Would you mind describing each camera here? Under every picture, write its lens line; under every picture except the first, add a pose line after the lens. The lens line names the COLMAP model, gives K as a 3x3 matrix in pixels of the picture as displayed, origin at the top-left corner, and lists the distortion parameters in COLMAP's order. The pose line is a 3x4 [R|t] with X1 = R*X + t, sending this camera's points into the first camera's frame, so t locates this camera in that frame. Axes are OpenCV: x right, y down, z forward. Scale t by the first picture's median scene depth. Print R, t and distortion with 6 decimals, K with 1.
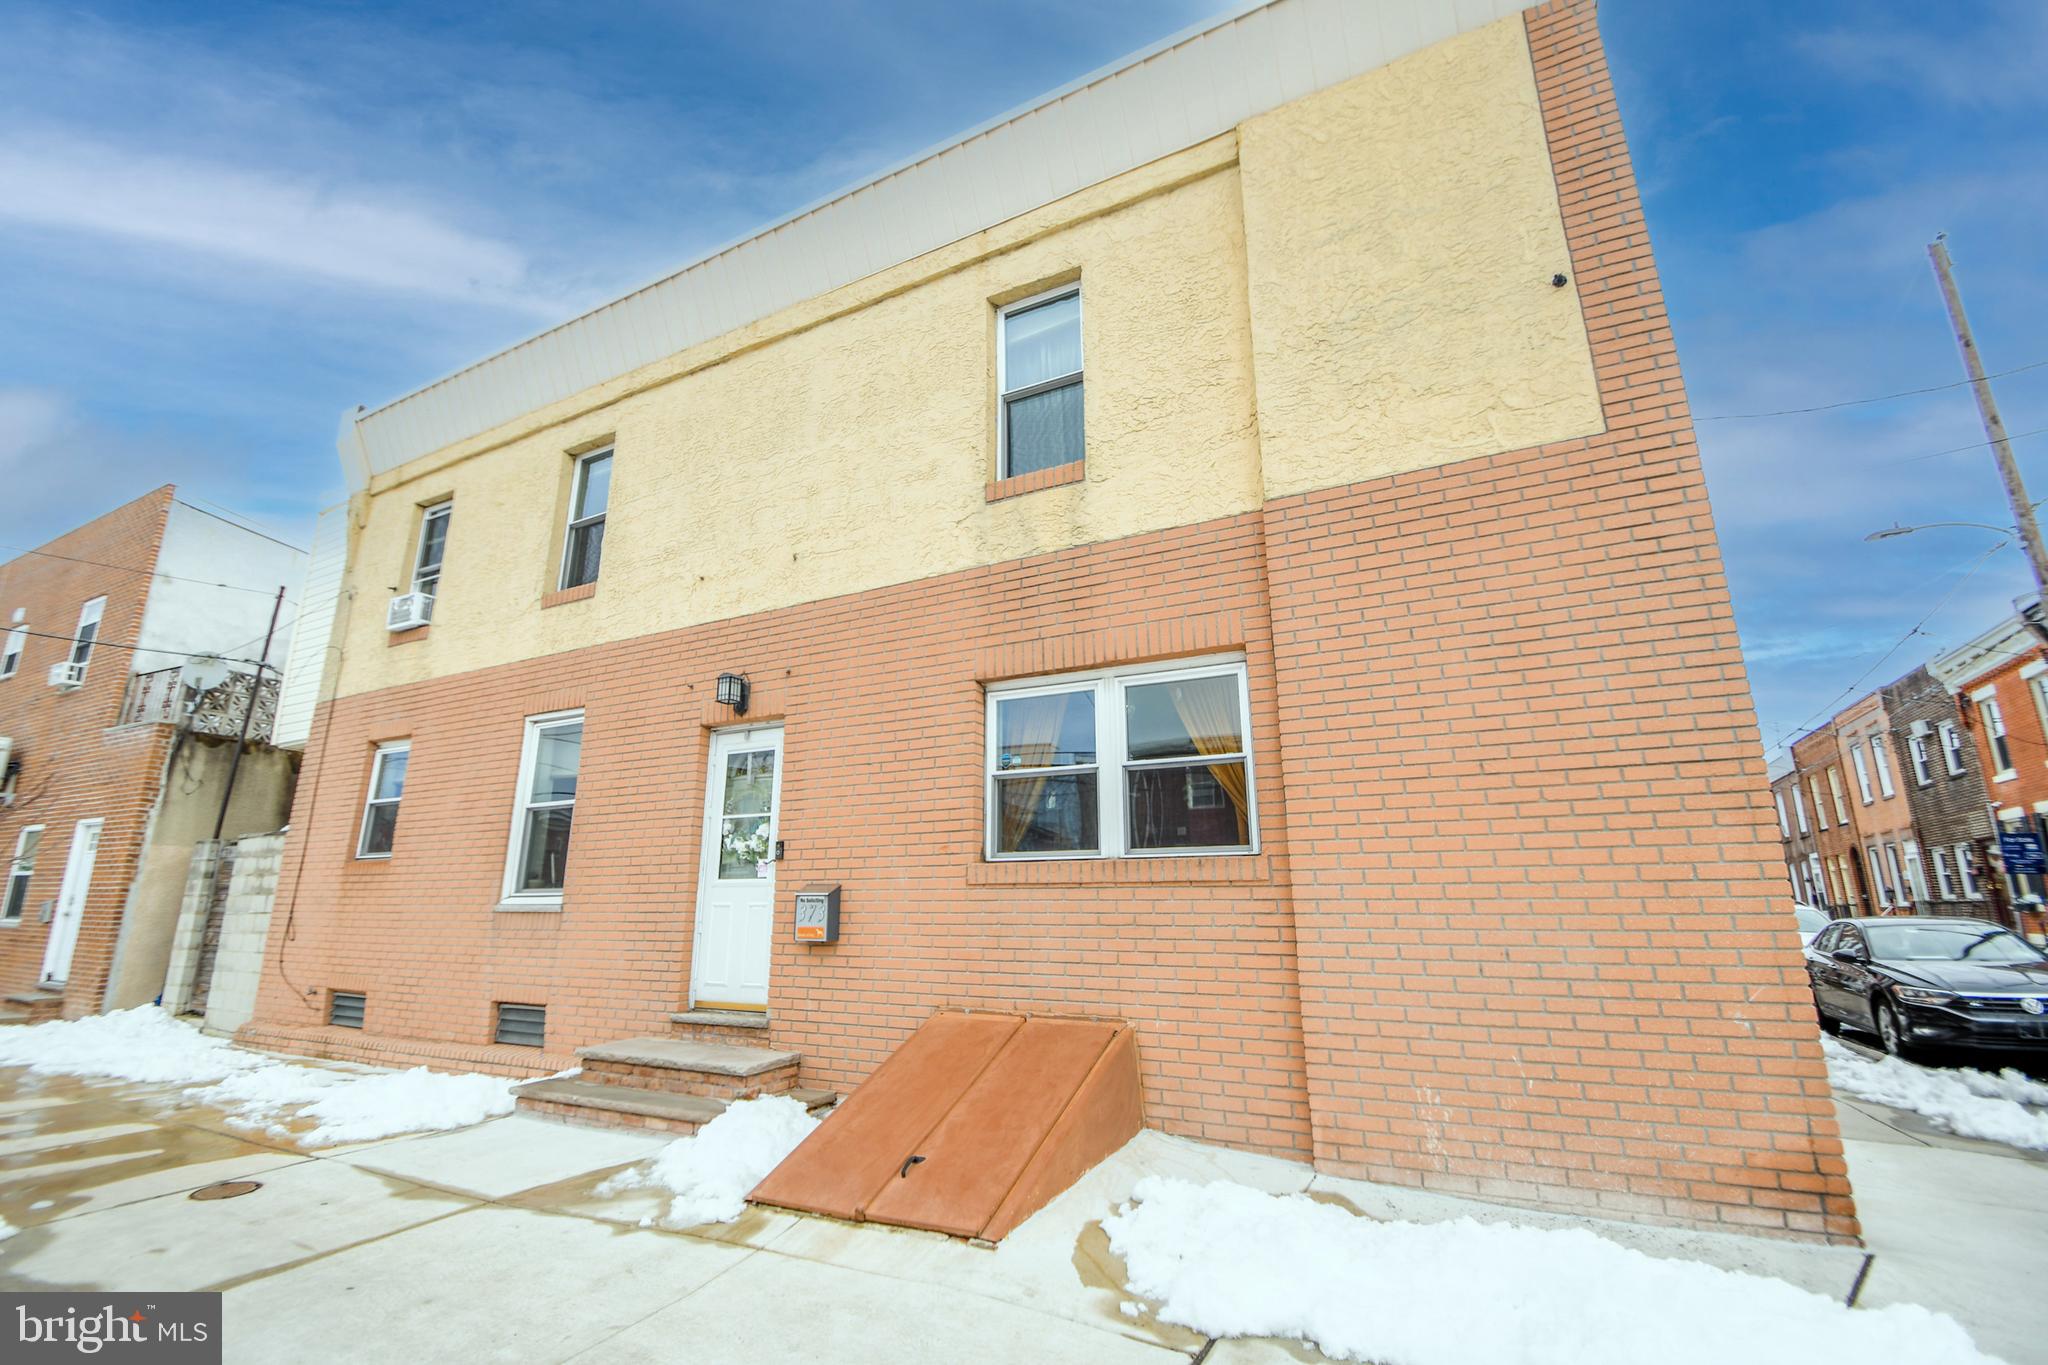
lens RADIAL K [[901.8, 0, 995.1], [0, 901.8, 668.6], [0, 0, 1]] dist [0.014425, -0.017714]
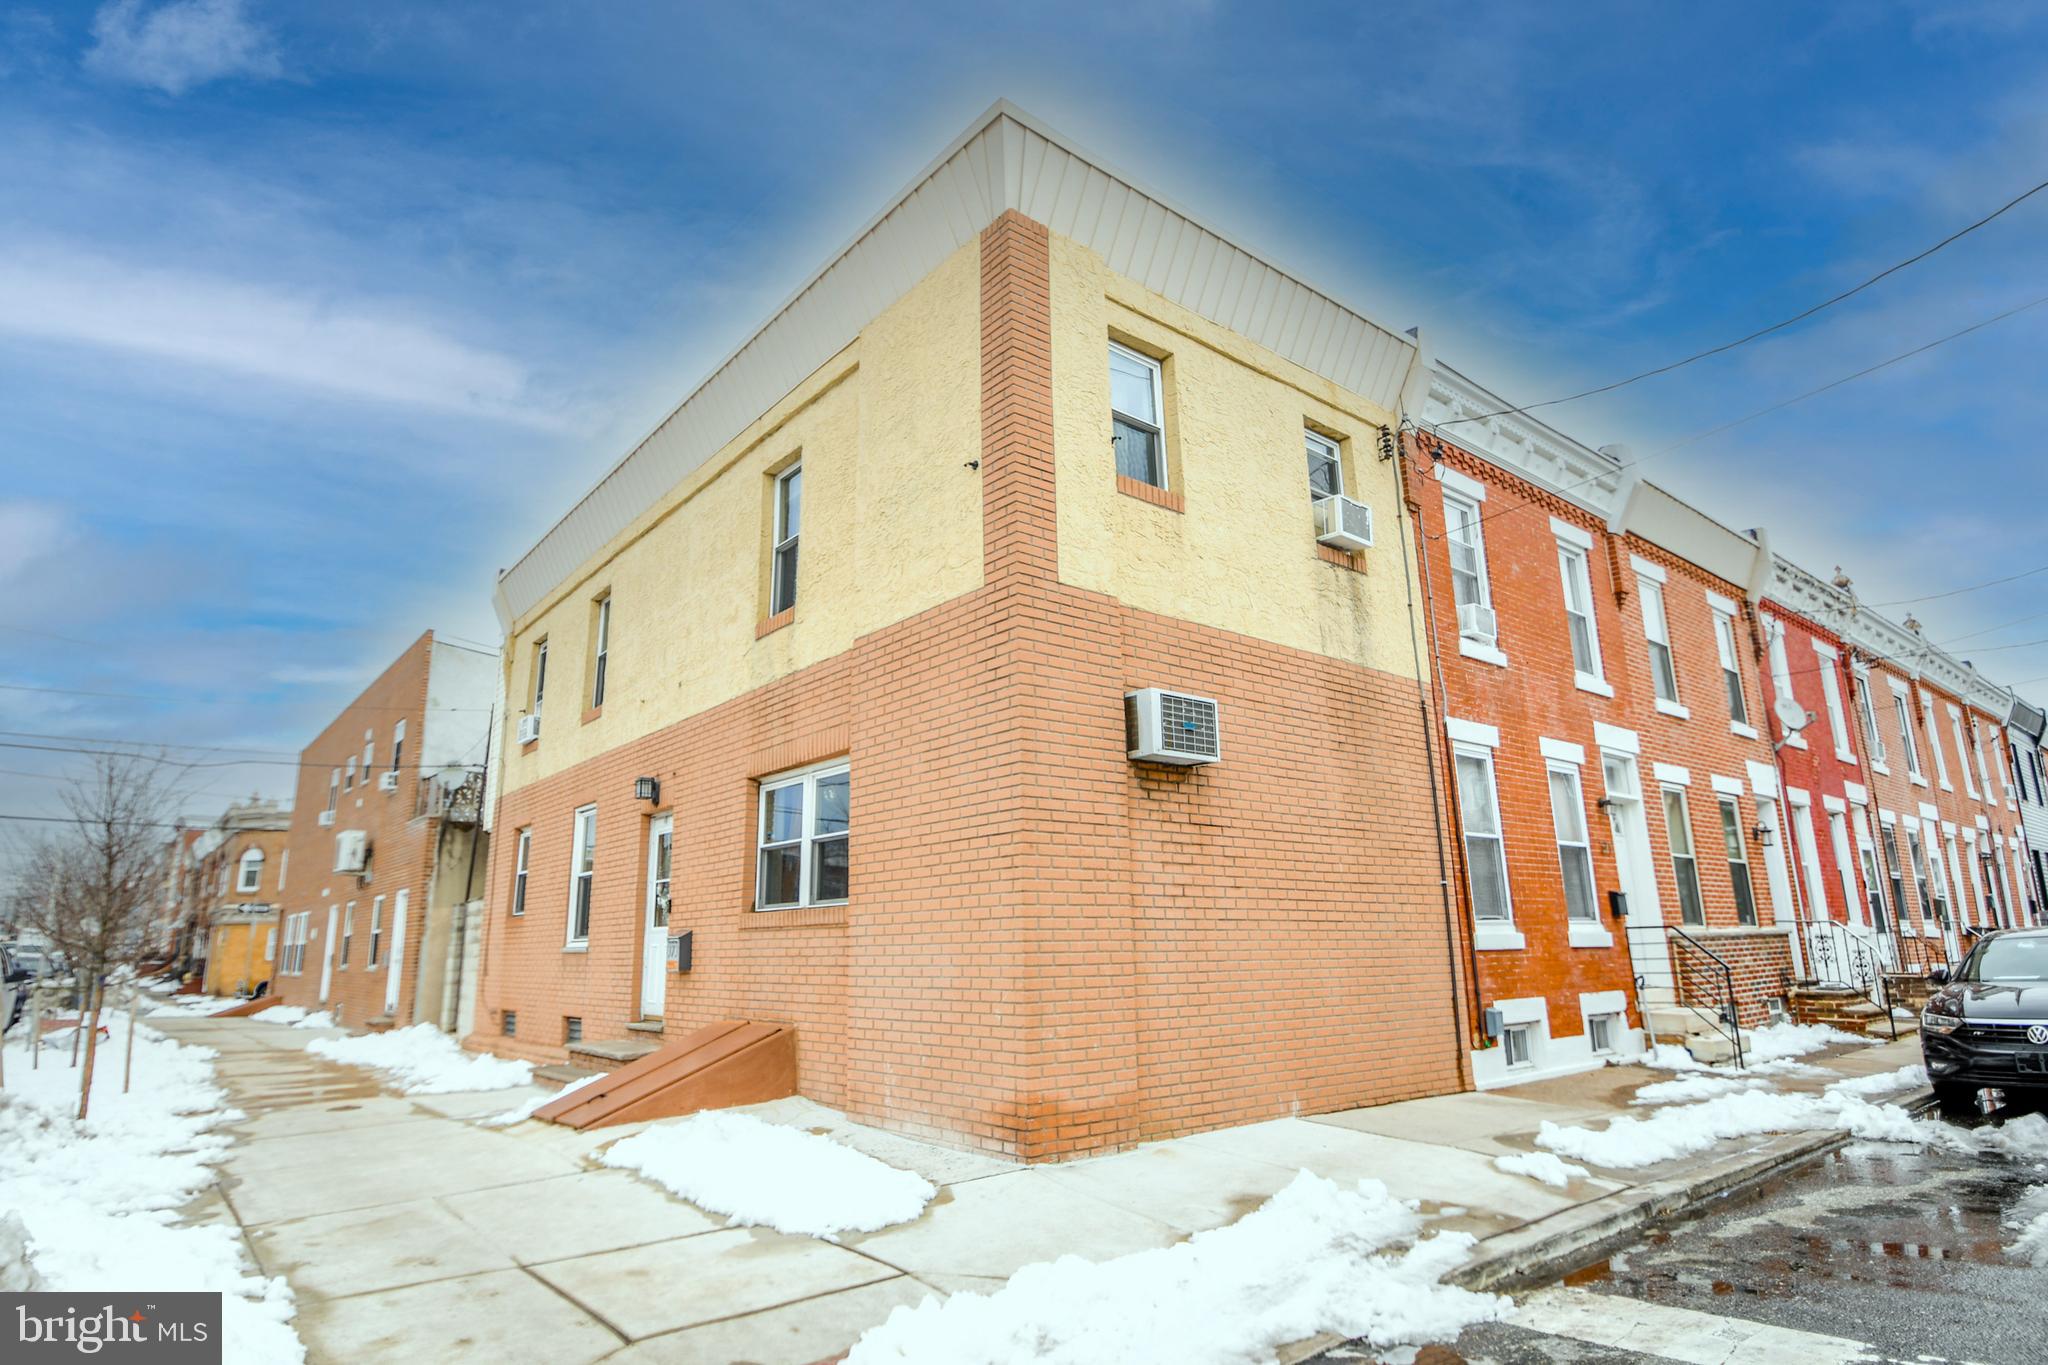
lens RADIAL K [[1117.4, 0, 1024.0], [0, 1117.4, 682.5], [0, 0, 1]] dist [-0.027937, -0.000066]
pose [[0.925723, -0.104213, -0.363560, 0.943245], [0.114418, 0.993411, 0.006583, -0.088938], [0.360479, -0.047692, 0.931547, -0.378547]]
